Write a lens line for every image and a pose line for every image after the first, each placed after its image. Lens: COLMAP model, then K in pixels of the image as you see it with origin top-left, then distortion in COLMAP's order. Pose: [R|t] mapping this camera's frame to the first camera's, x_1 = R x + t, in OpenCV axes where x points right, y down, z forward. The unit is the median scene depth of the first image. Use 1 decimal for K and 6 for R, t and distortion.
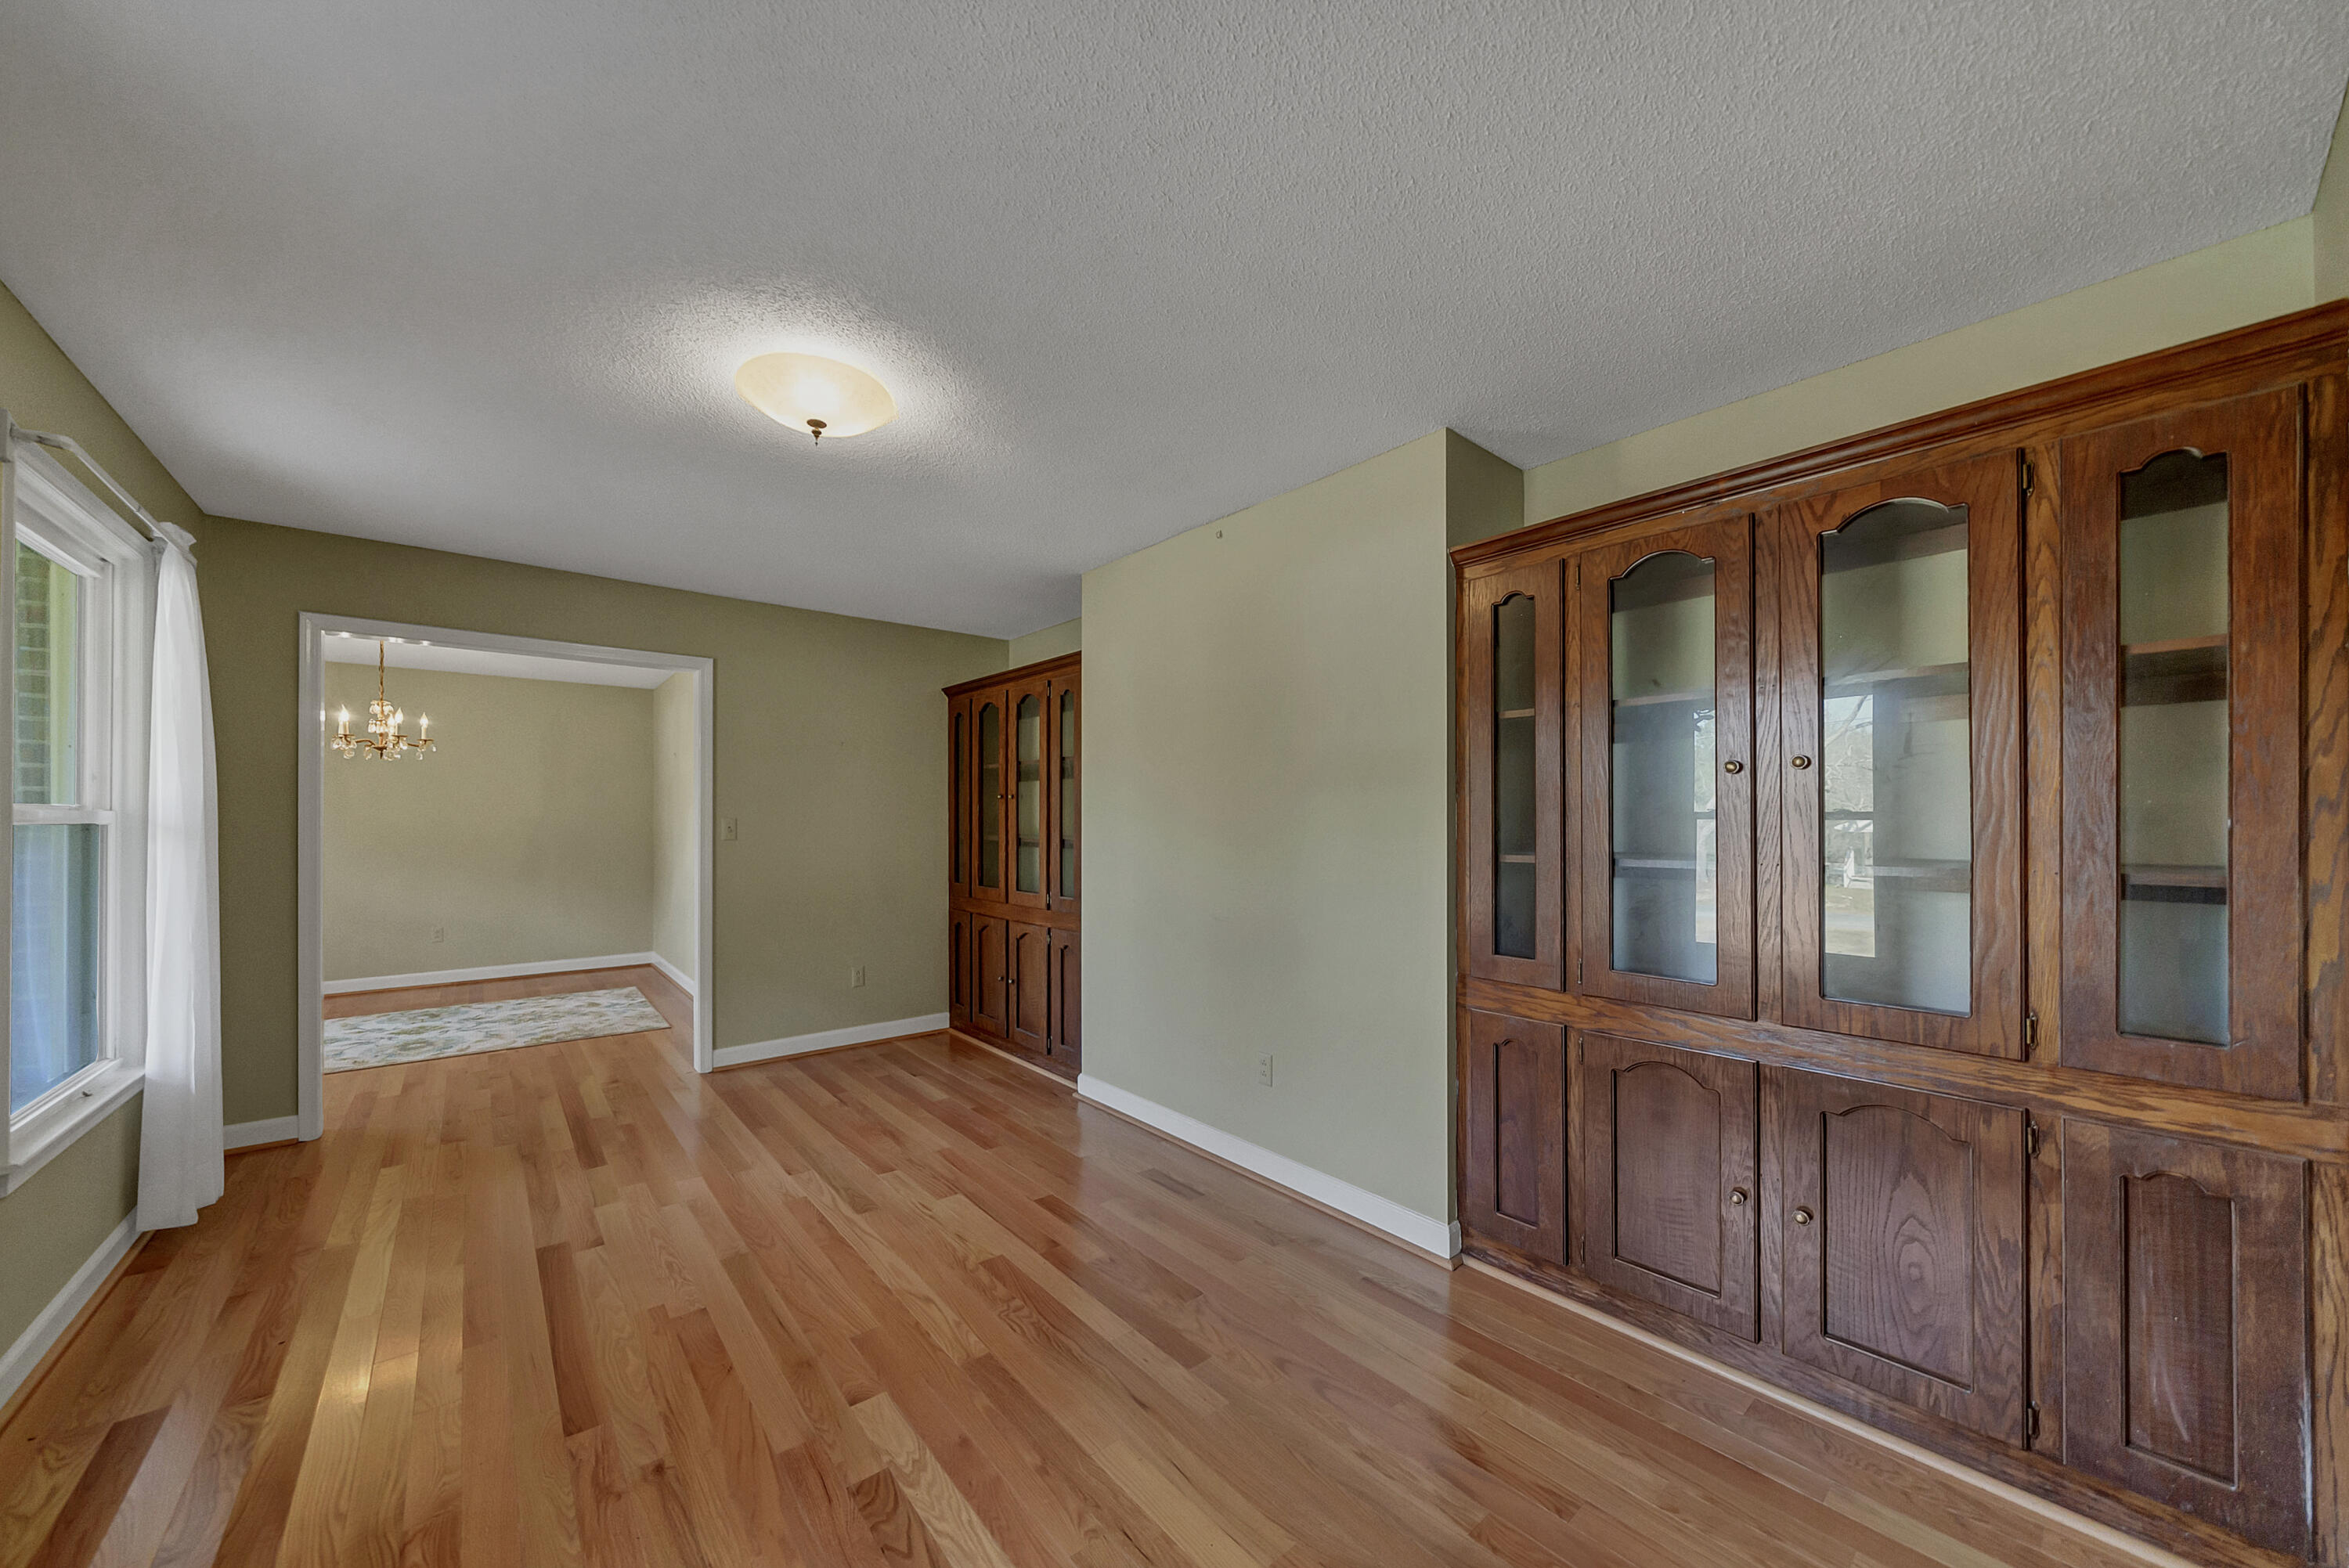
lens RADIAL K [[836.8, 0, 1183.3], [0, 836.8, 796.8], [0, 0, 1]] dist [-0.003115, -0.000120]
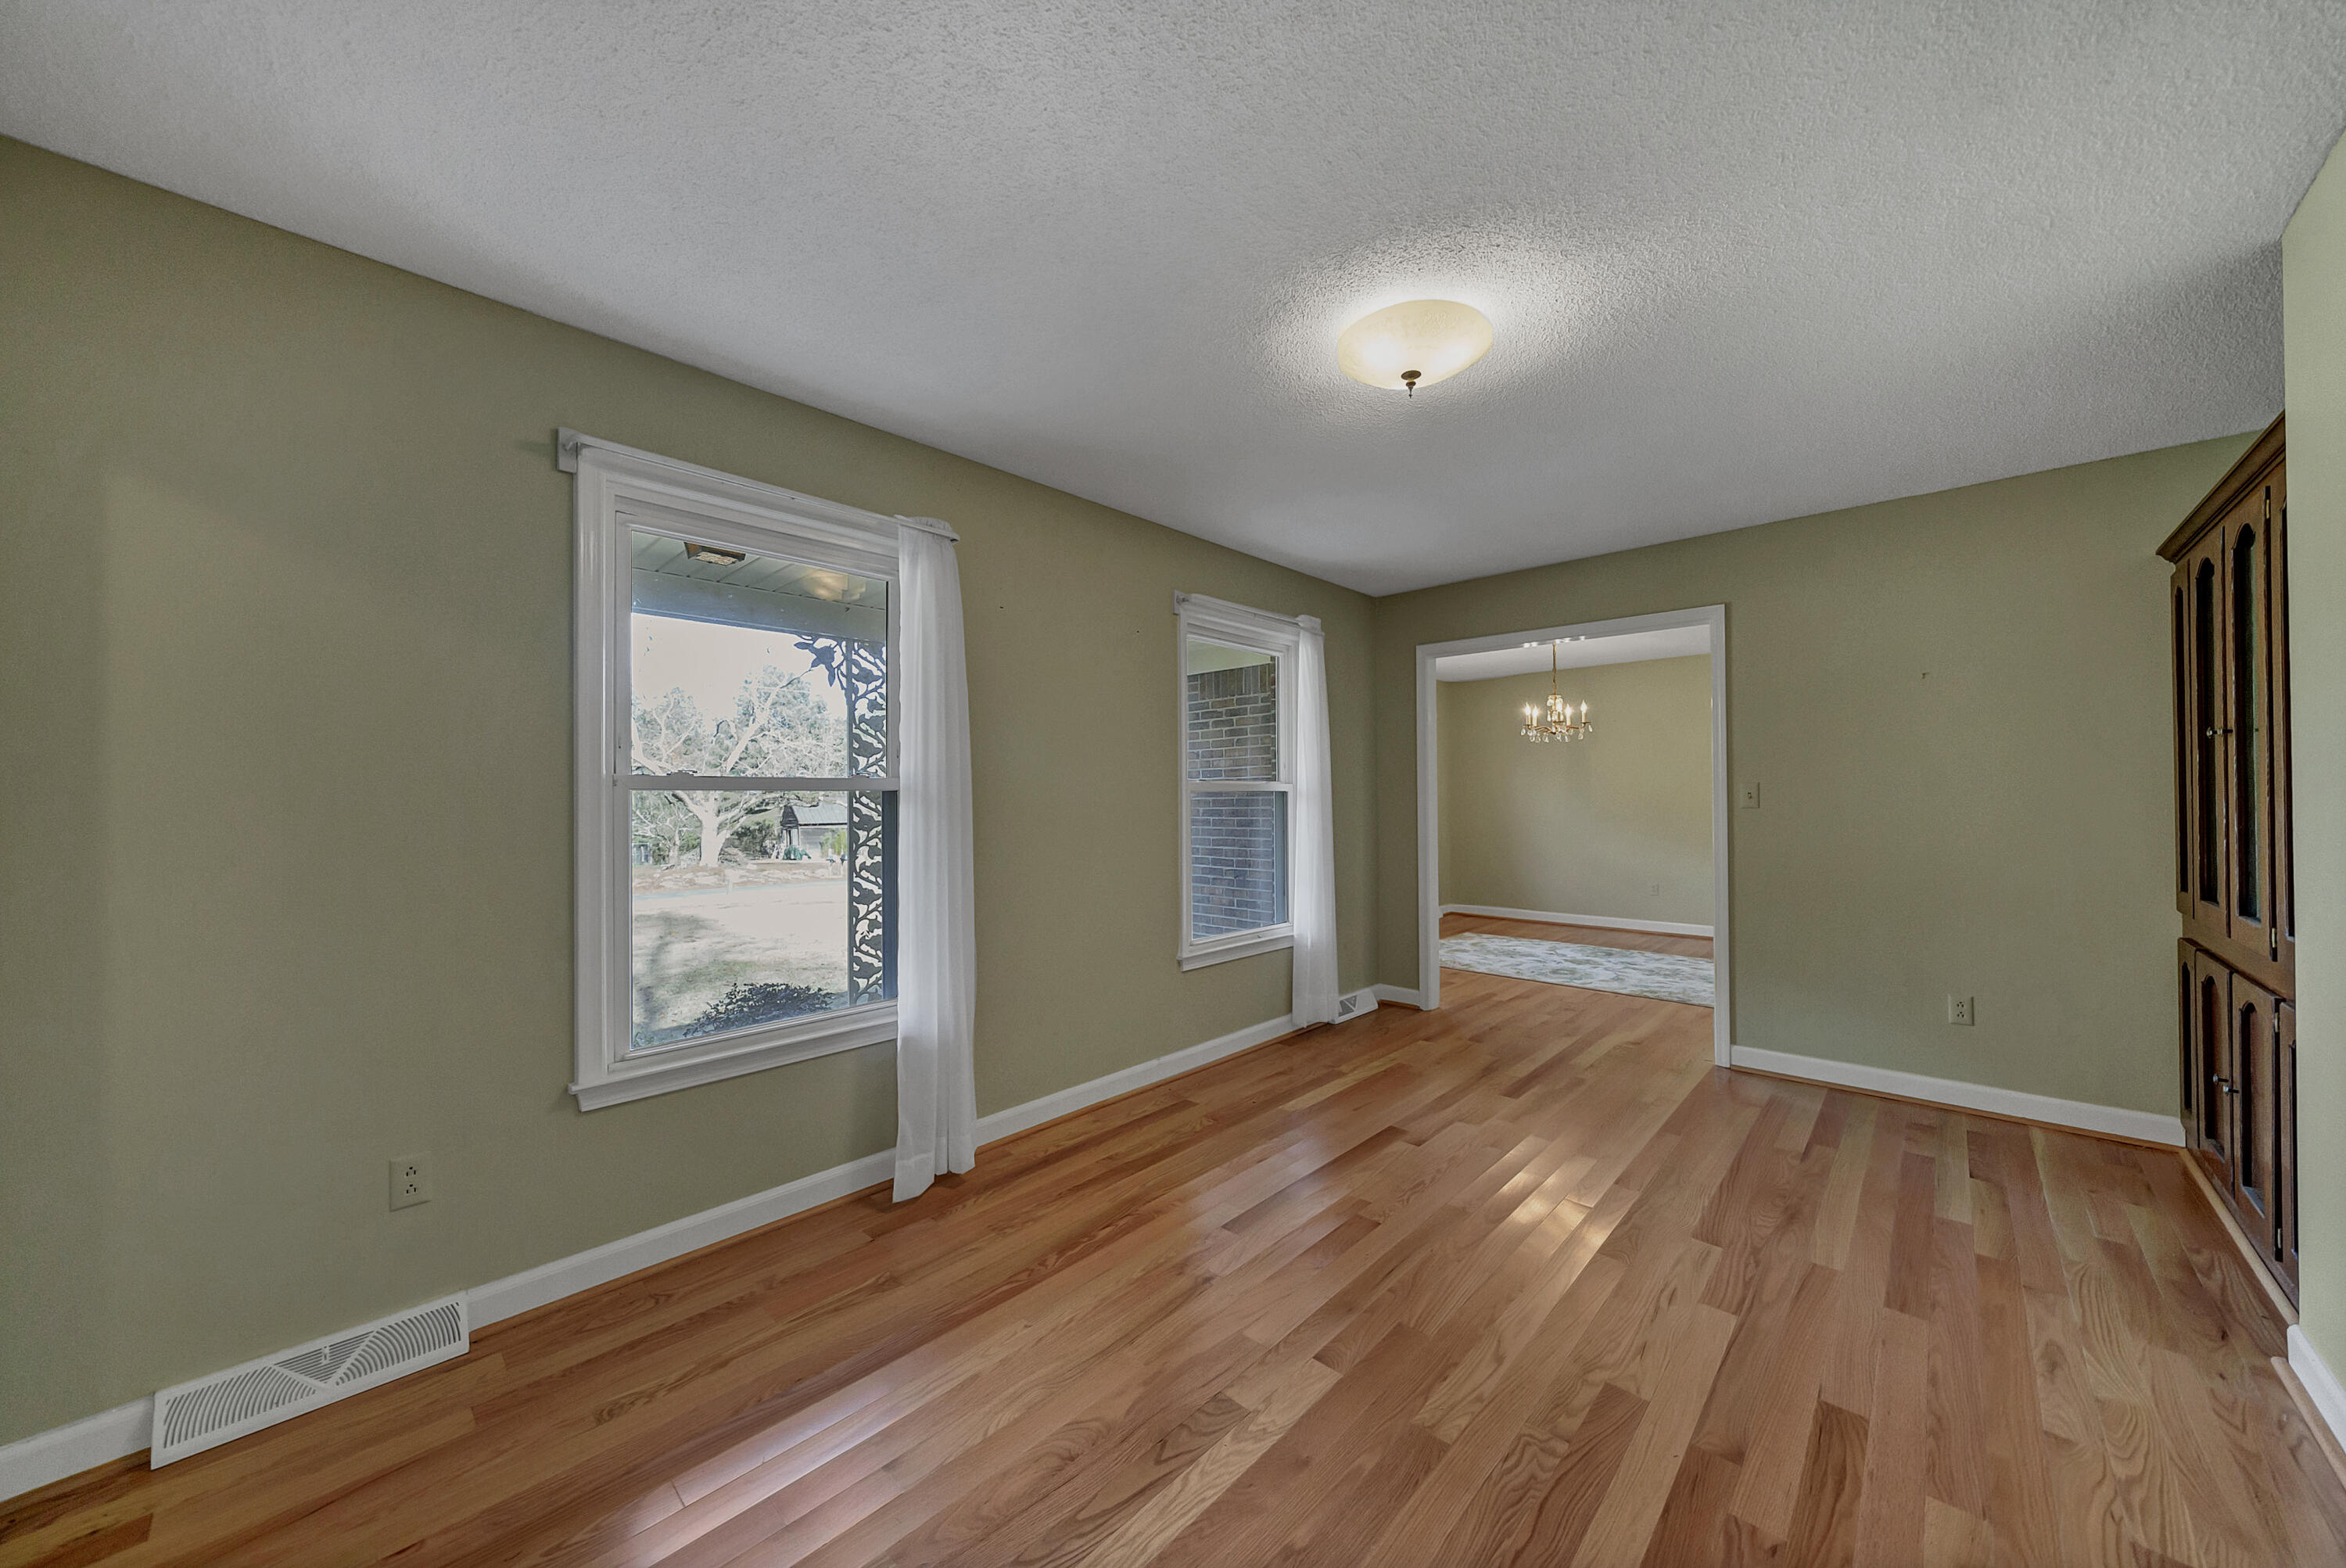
lens RADIAL K [[809.2, 0, 1137.8], [0, 809.2, 779.6], [0, 0, 1]] dist [-0.005227, -0.000125]
pose [[0.084752, -0.021080, -0.996179, 0.304927], [0.033038, 0.999286, -0.018335, 0.021318], [0.995854, -0.031358, 0.085388, 0.386178]]
